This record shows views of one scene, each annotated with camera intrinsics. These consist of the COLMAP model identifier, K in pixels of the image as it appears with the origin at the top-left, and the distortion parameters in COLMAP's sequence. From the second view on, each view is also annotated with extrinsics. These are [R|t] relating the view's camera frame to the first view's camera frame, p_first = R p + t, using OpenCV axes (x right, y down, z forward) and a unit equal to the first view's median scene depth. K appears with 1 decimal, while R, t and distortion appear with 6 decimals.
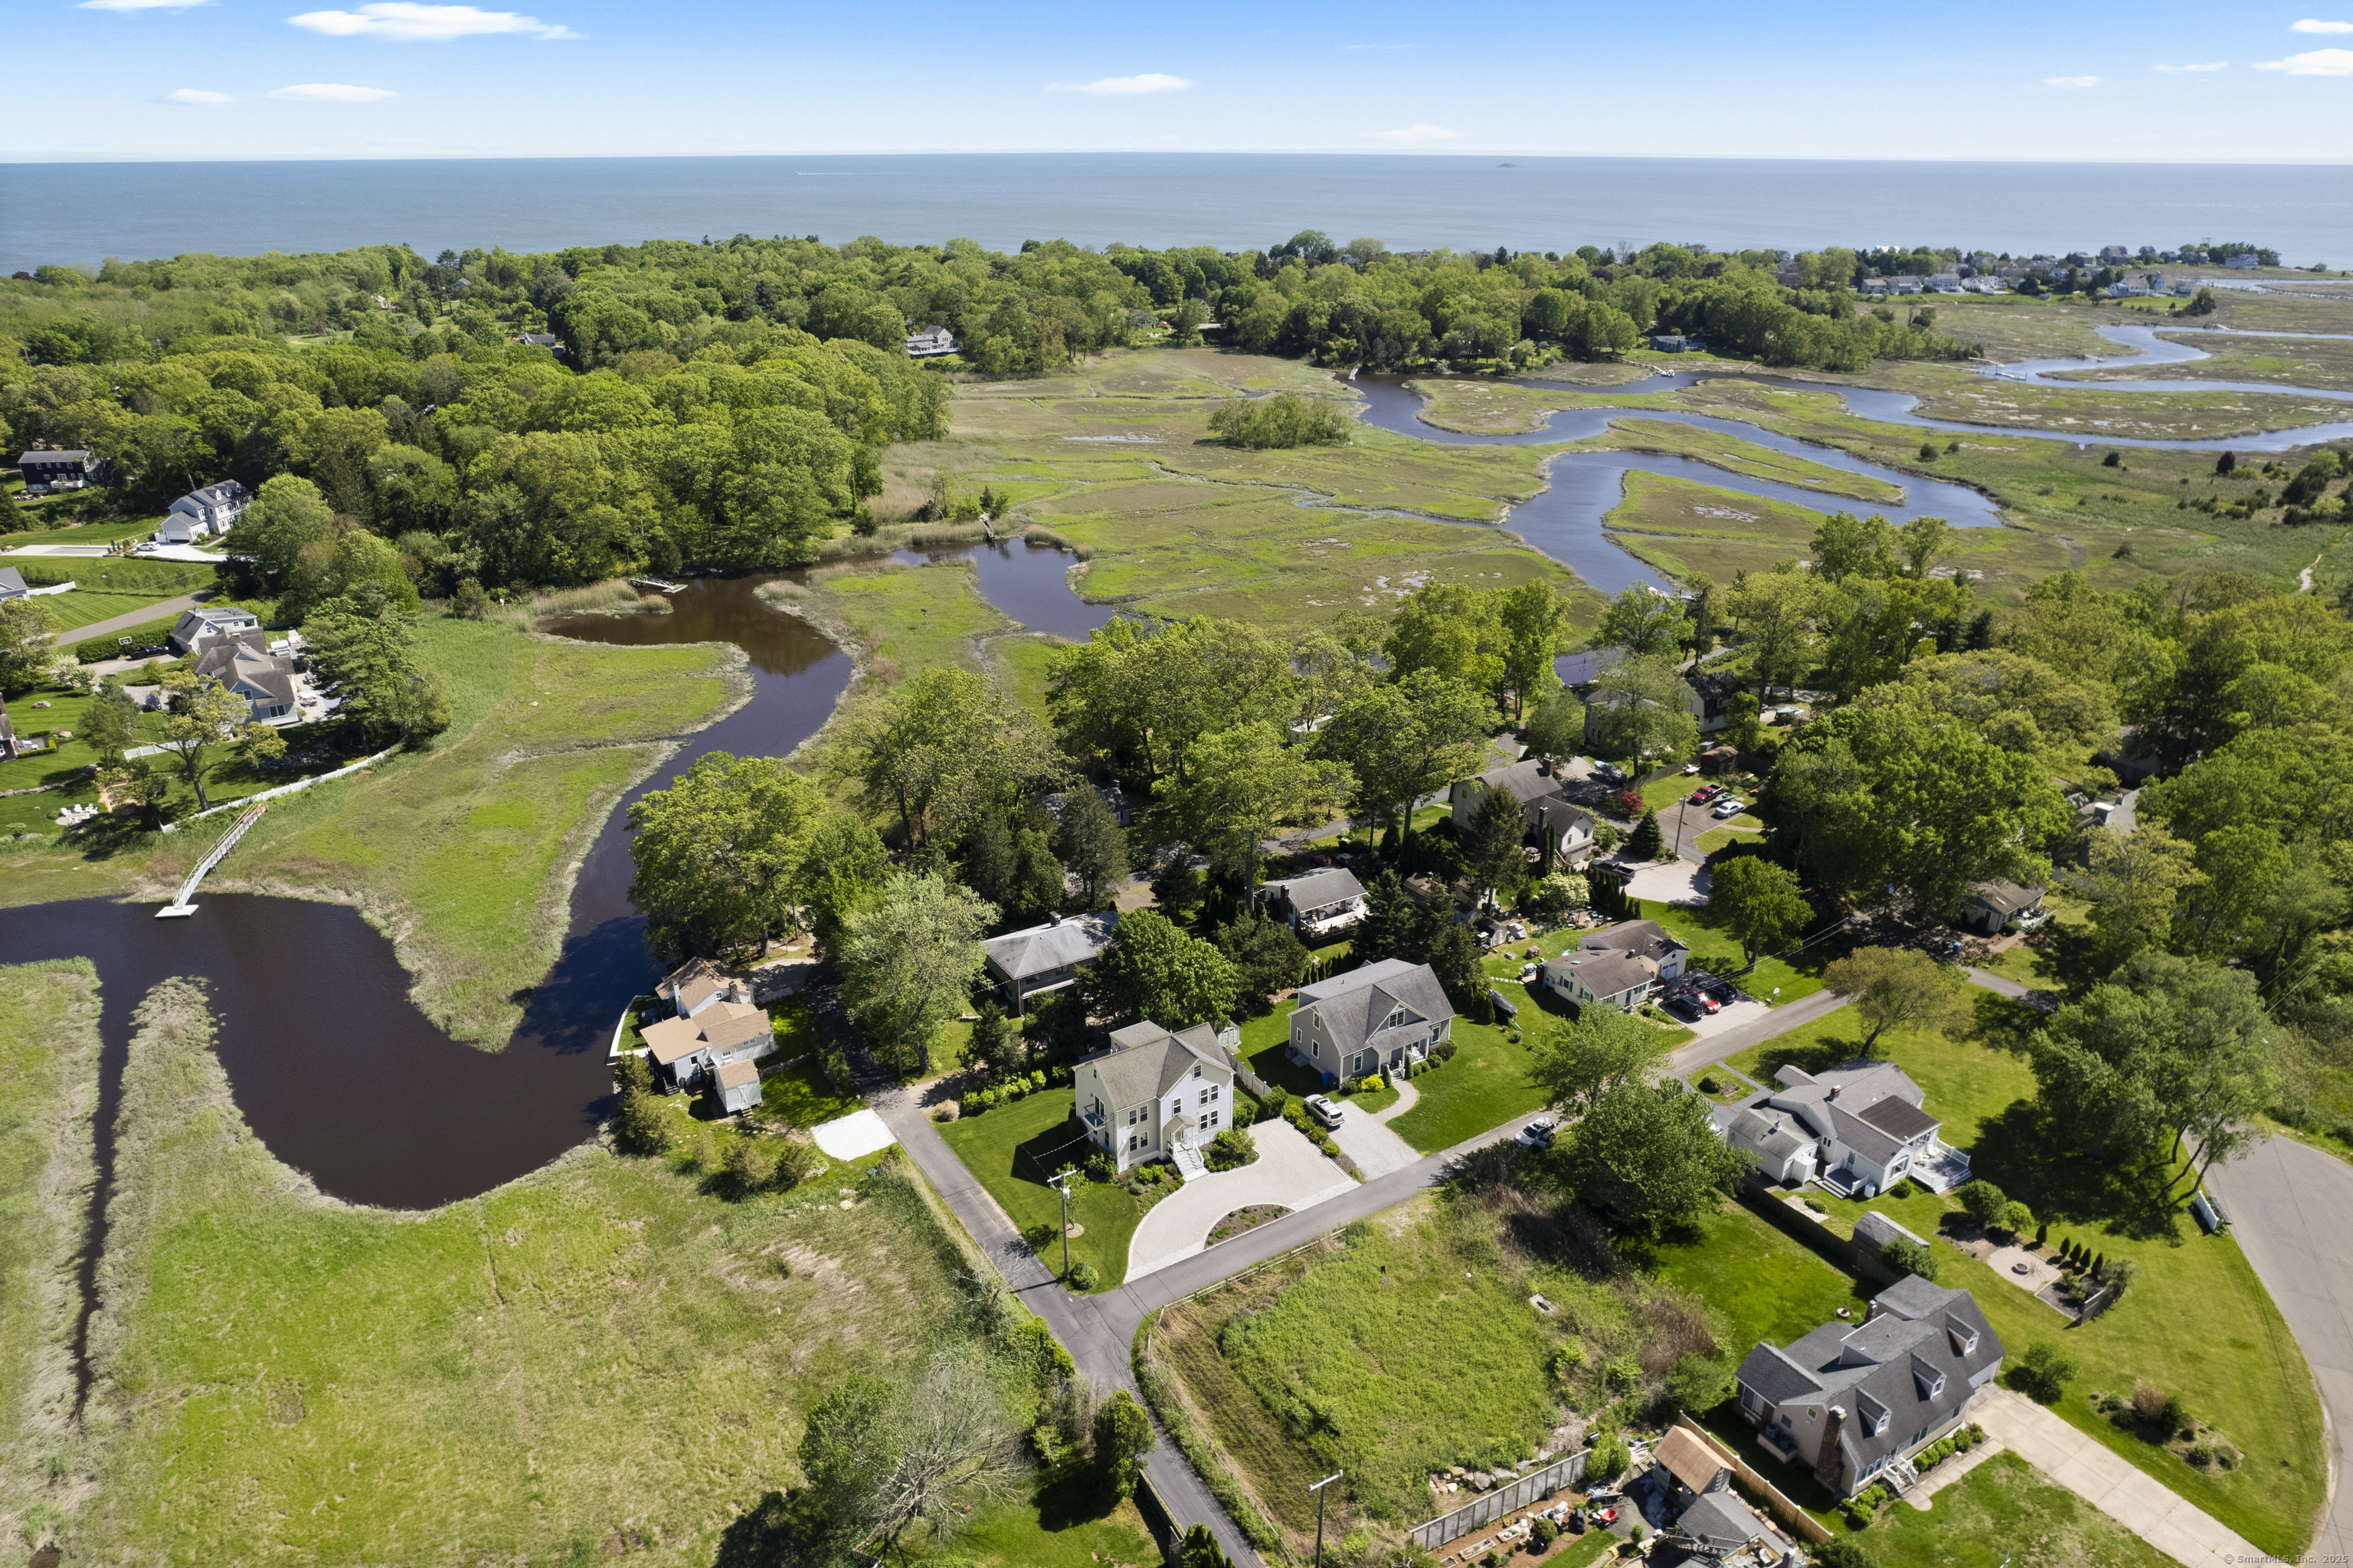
lens RADIAL K [[1527.2, 0, 1176.5], [0, 1527.2, 784.0], [0, 0, 1]] dist [-0.052902, 0.031618]
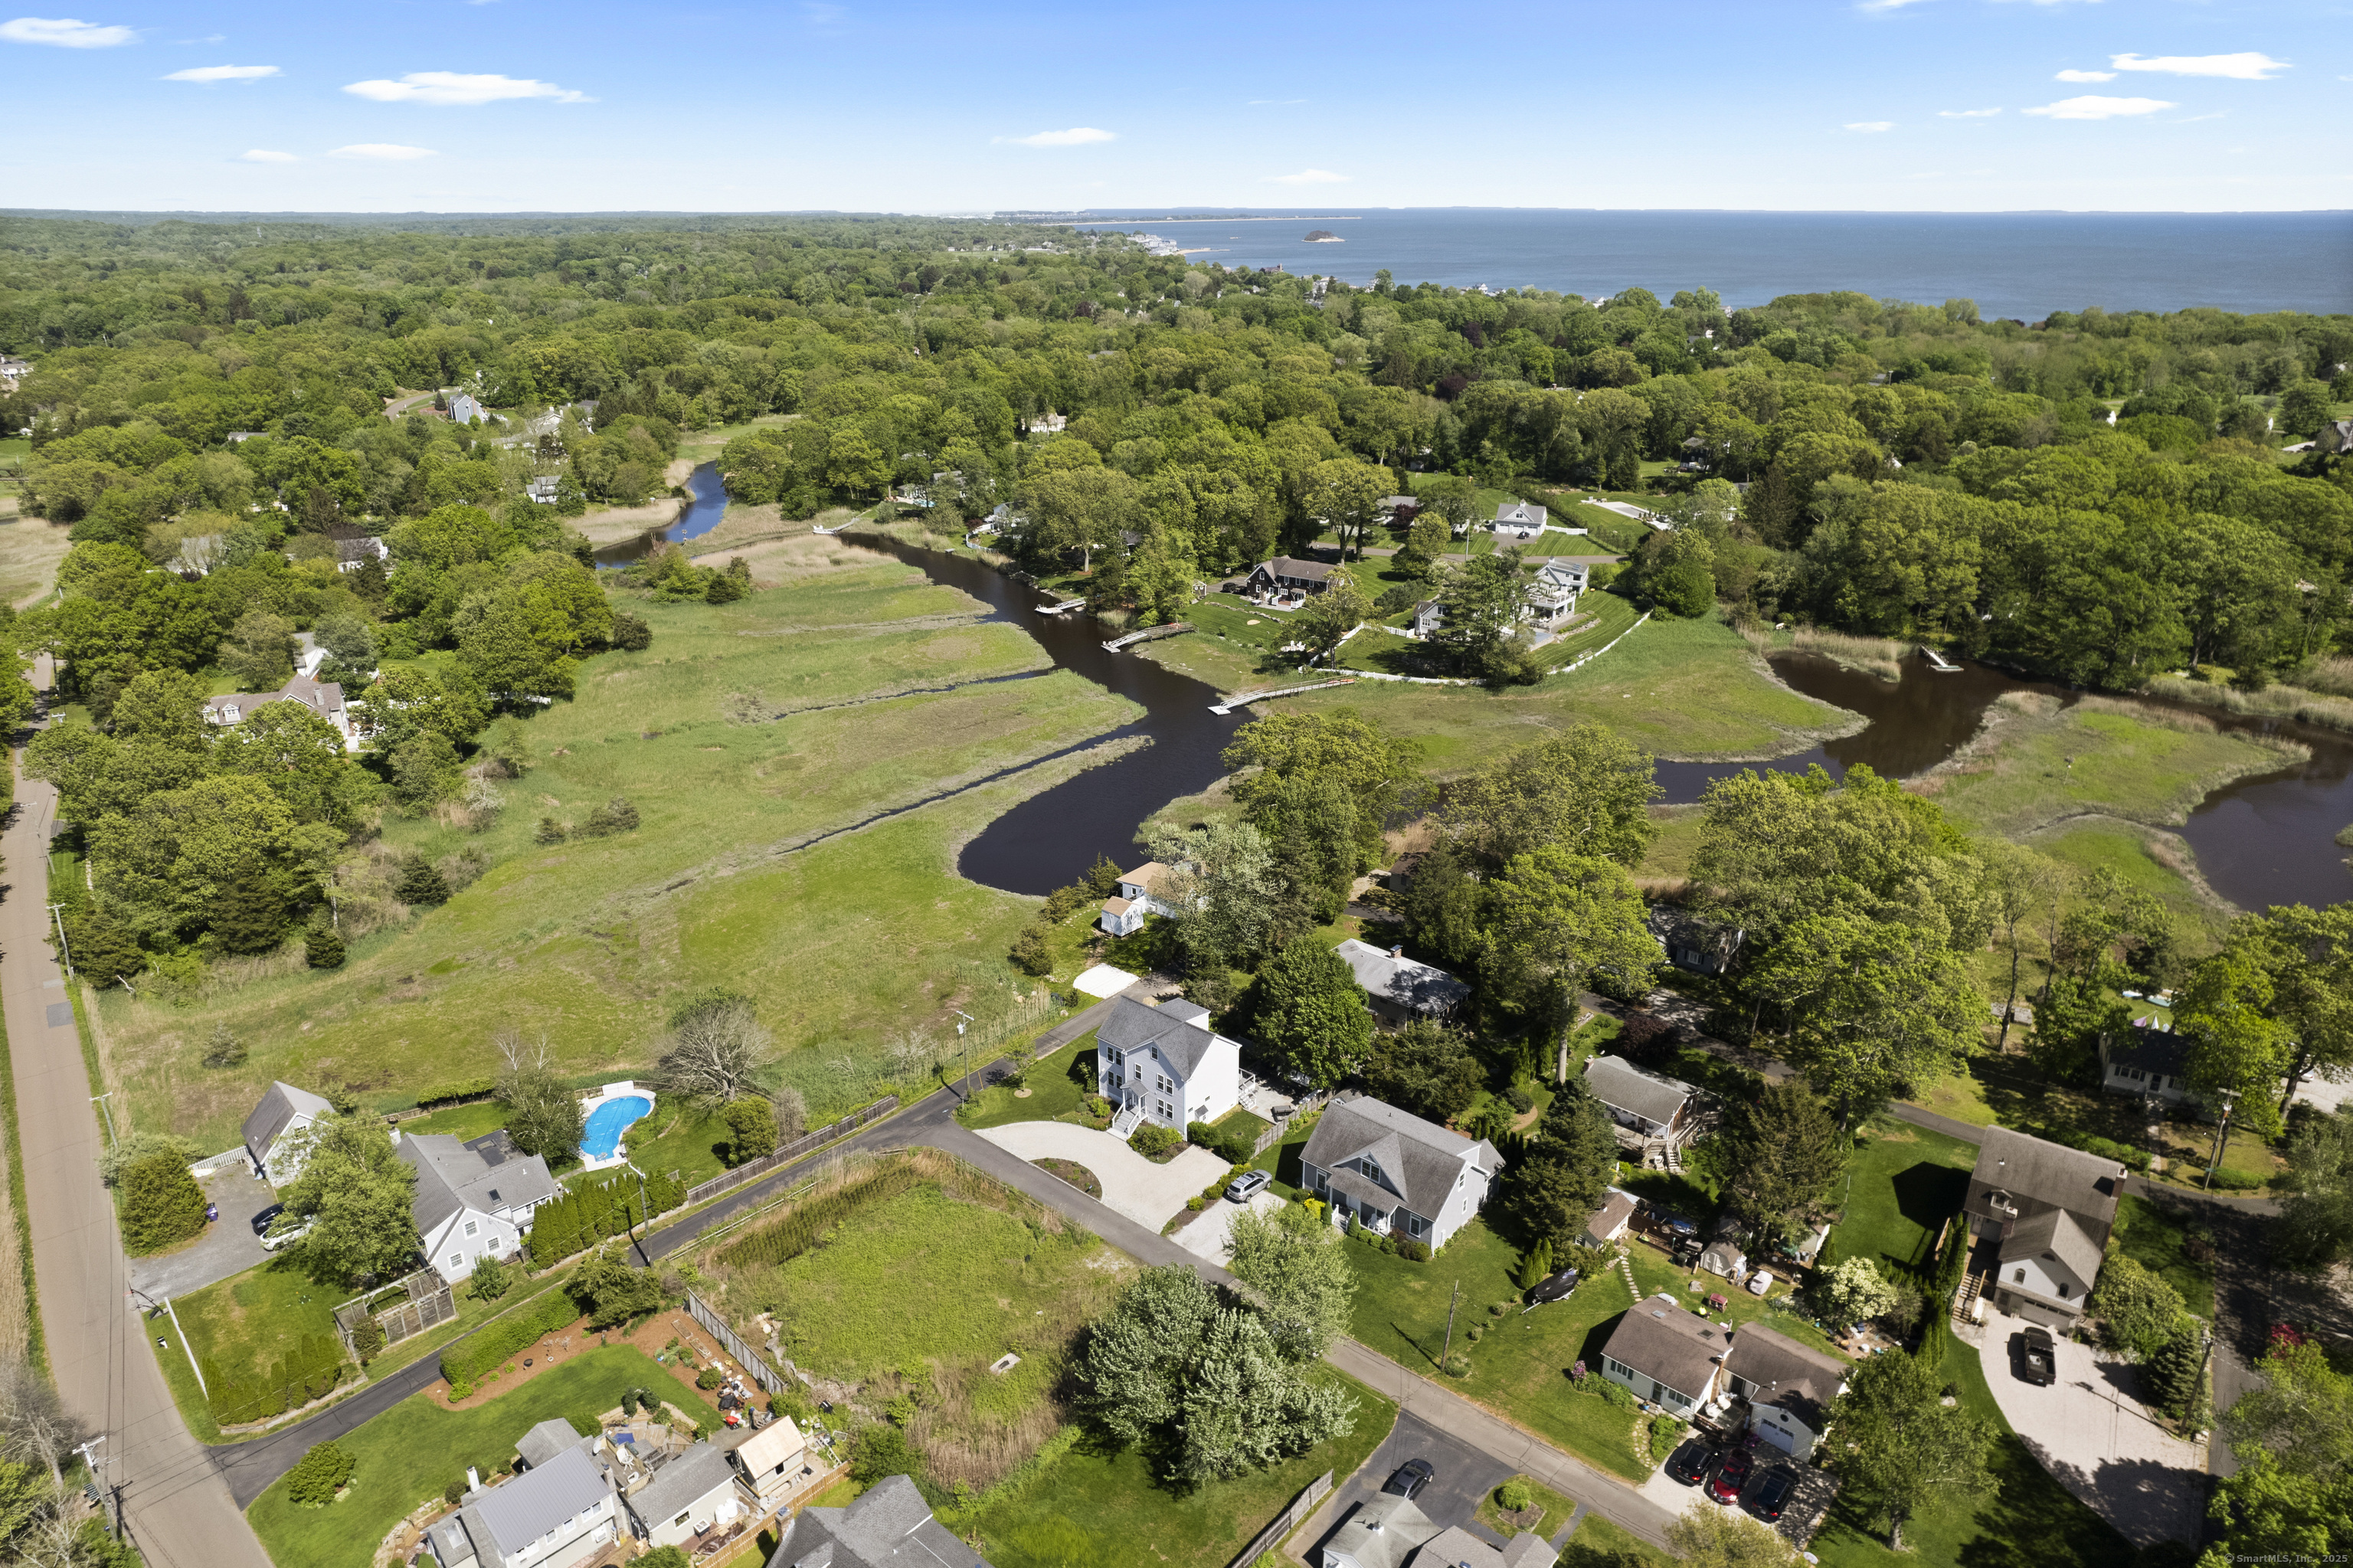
lens RADIAL K [[1527.2, 0, 1176.5], [0, 1527.2, 784.0], [0, 0, 1]] dist [-0.052902, 0.031618]
pose [[0.293080, 0.339500, -0.893781, 0.789460], [-0.366738, 0.903243, 0.222837, -0.195234], [0.882954, 0.262474, 0.389230, 0.477455]]
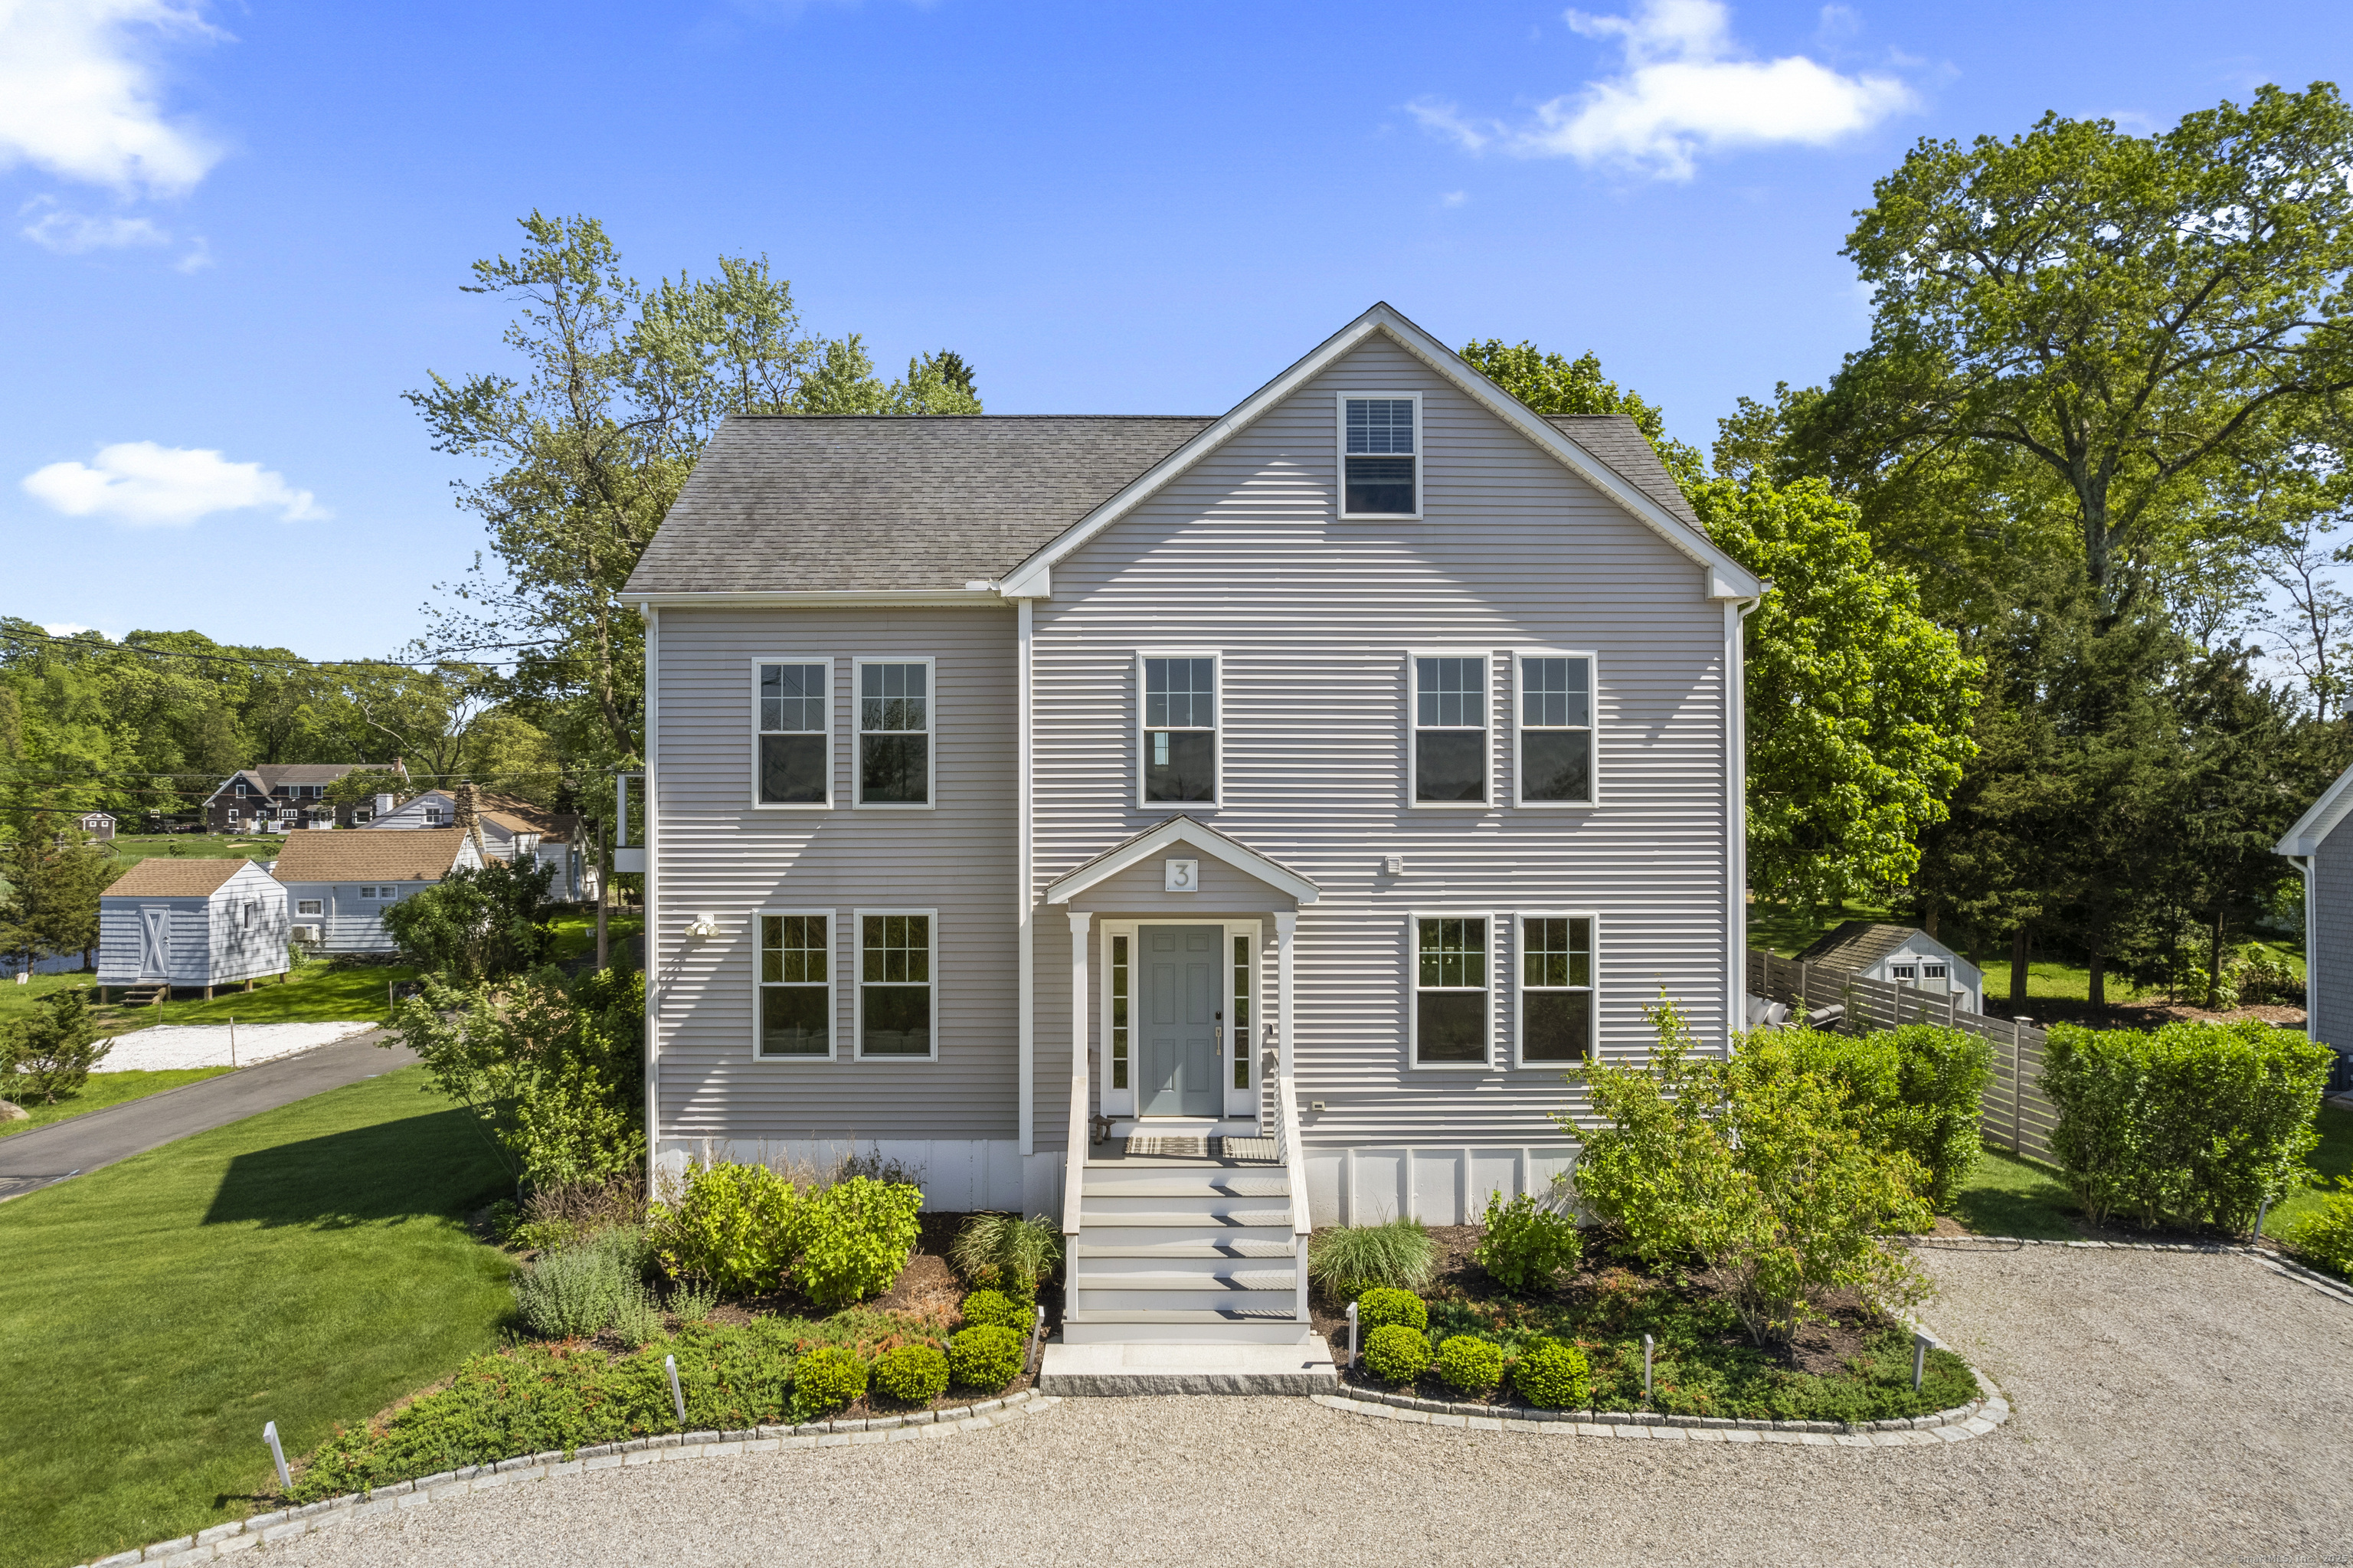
lens RADIAL K [[1514.5, 0, 1176.5], [0, 1514.5, 784.0], [0, 0, 1]] dist [-0.073252, 0.068586]
pose [[0.848430, -0.014242, -0.529116, 0.054237], [-0.200051, 0.916863, -0.345458, 0.222694], [0.490047, 0.398947, 0.775045, 0.792322]]
